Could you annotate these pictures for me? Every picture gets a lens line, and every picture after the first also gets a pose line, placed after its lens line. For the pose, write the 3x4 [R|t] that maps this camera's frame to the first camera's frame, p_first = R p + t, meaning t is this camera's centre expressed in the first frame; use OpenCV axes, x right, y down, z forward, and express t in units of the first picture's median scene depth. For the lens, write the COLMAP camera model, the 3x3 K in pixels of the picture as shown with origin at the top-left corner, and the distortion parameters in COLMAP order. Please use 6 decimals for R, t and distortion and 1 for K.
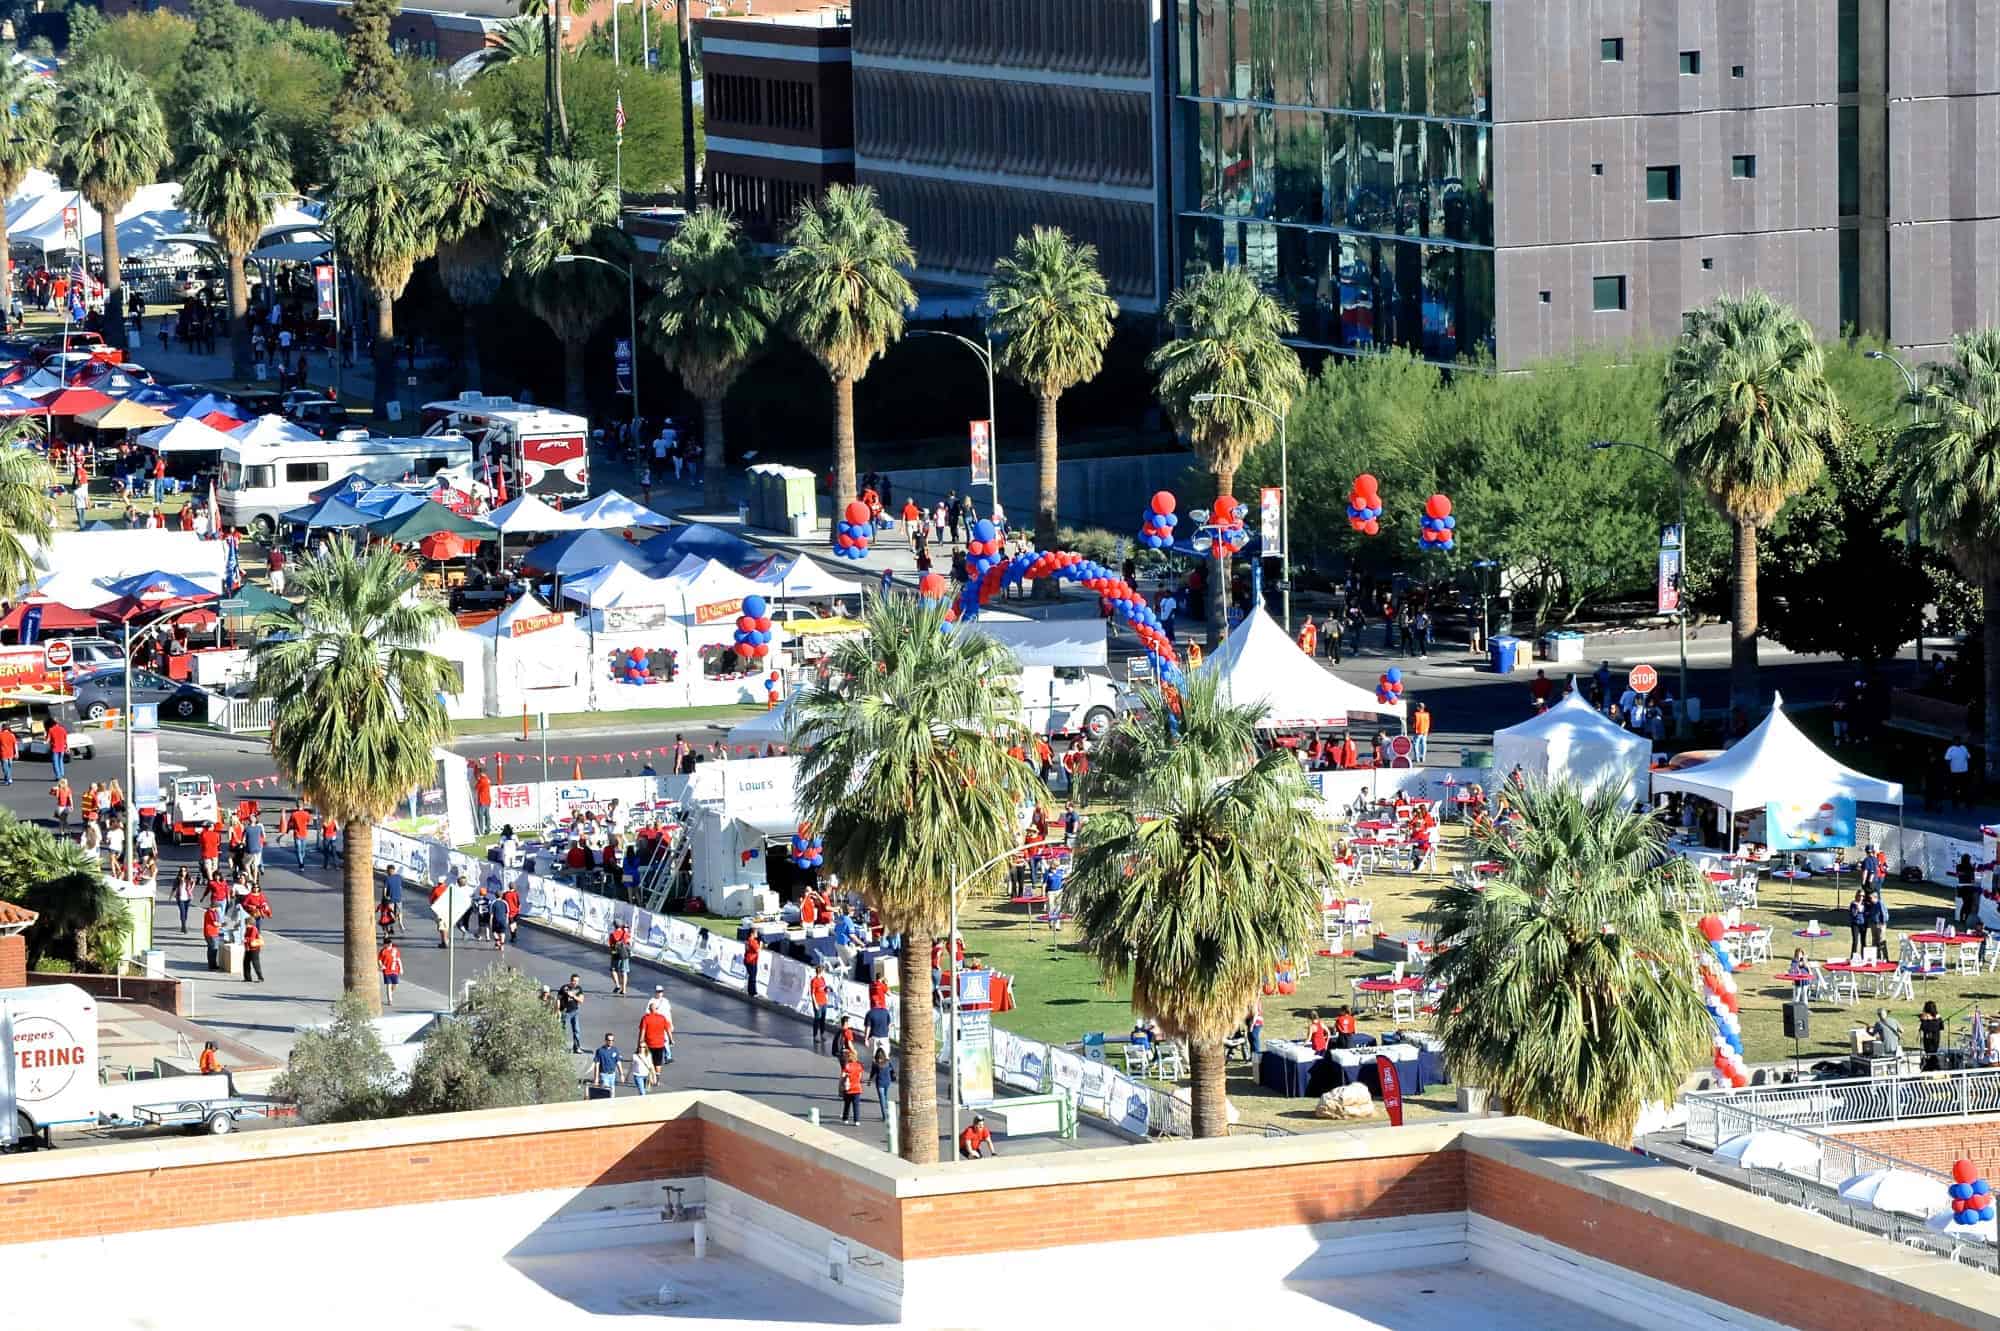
lens RADIAL K [[5514.7, 0, 995.8], [0, 5514.7, 727.0], [0, 0, 1]] dist [0.020663, -0.788746]
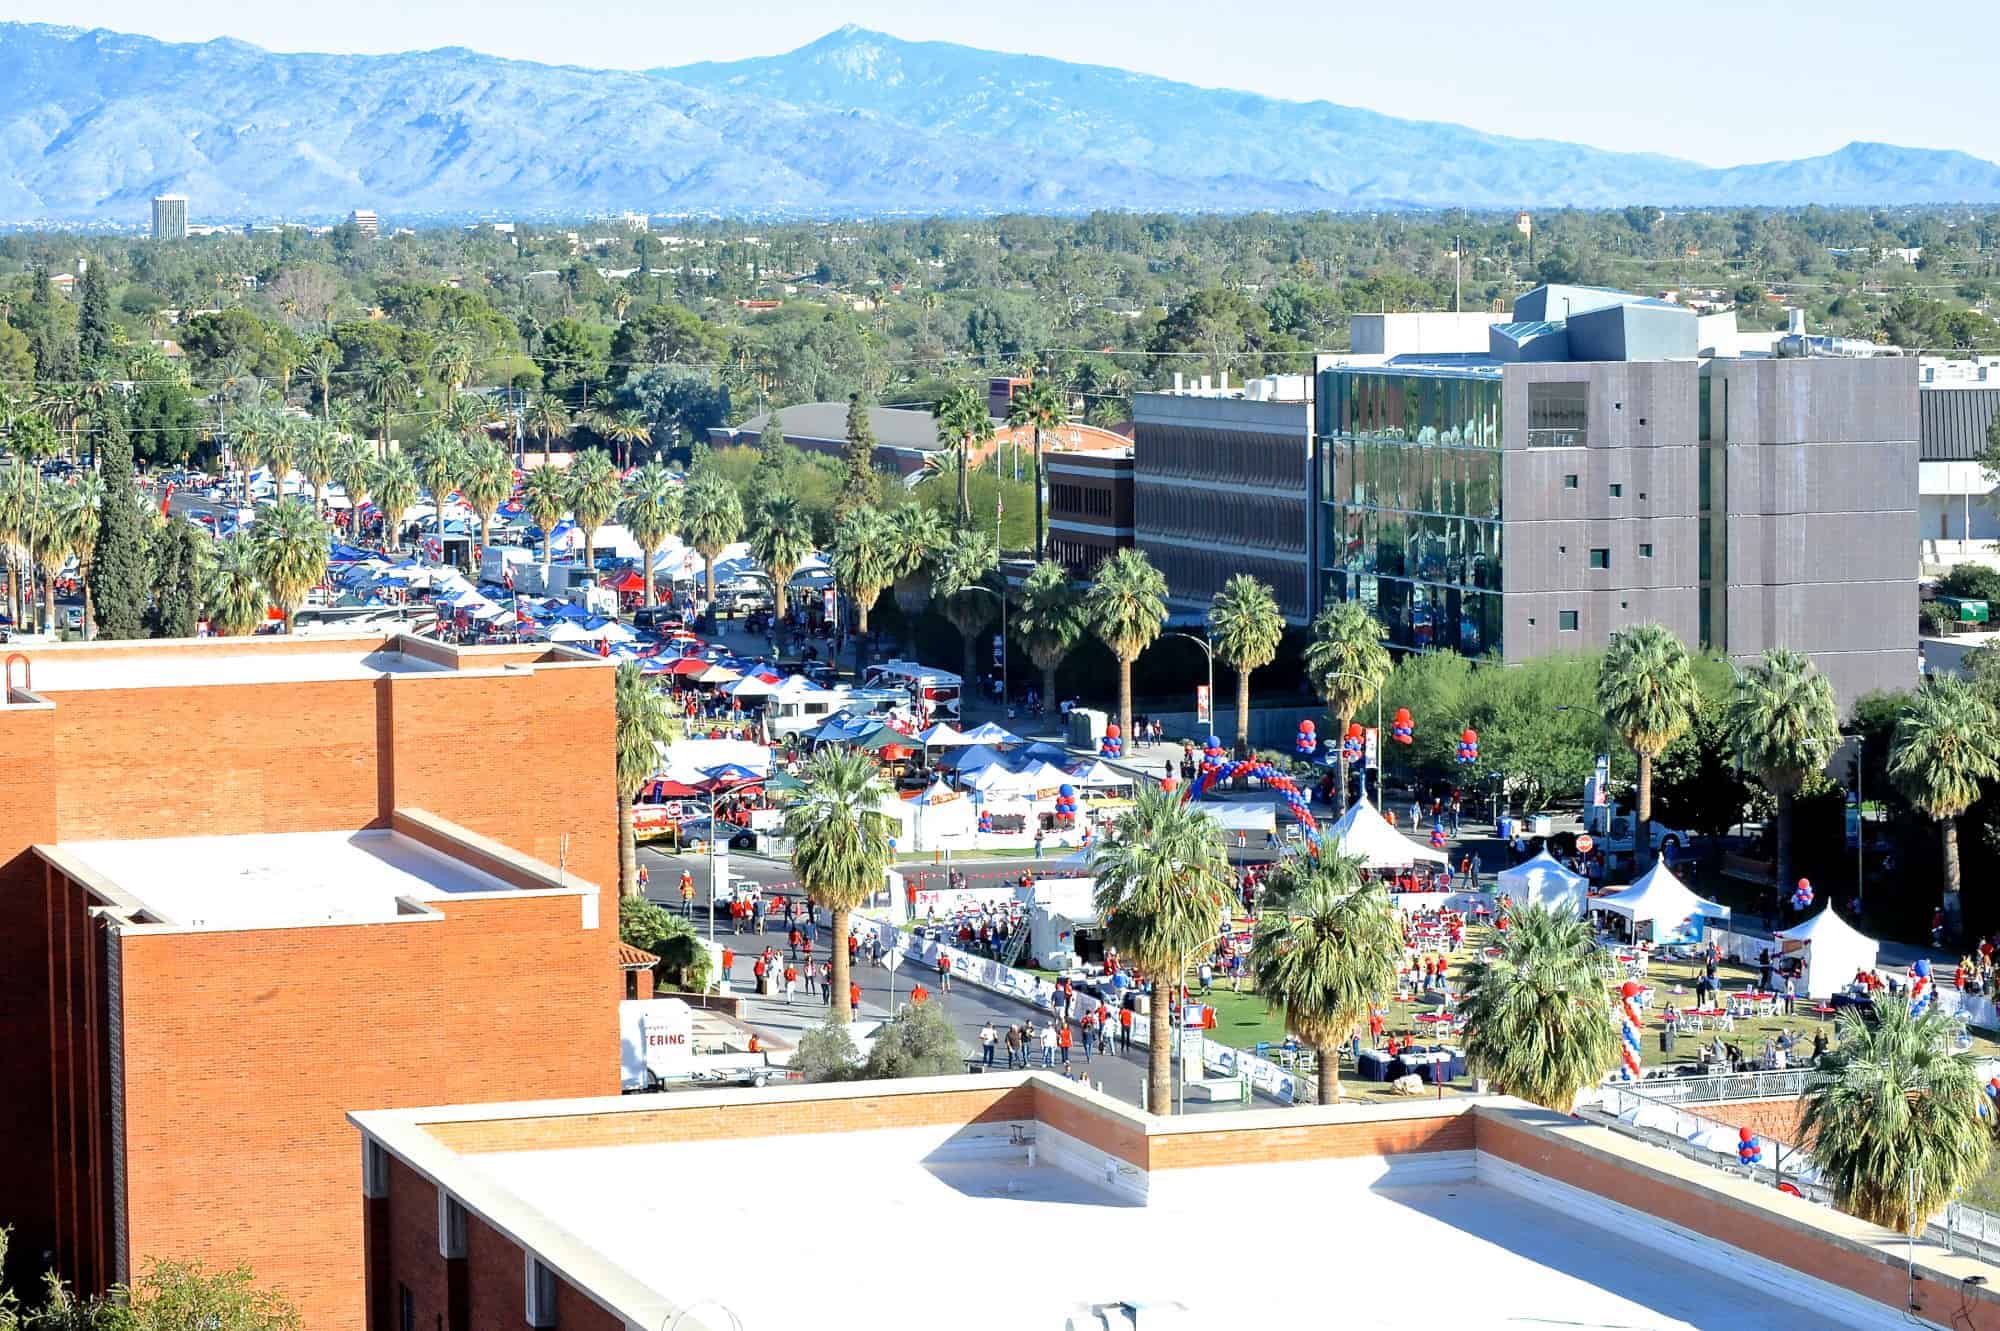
lens RADIAL K [[5514.7, 0, 995.8], [0, 5514.7, 727.0], [0, 0, 1]] dist [0.020663, -0.788746]
pose [[0.998972, 0.020628, -0.040372, 0.002109], [-0.021811, 0.999339, -0.029092, 0.009043], [0.039745, 0.029943, 0.998761, -0.733398]]
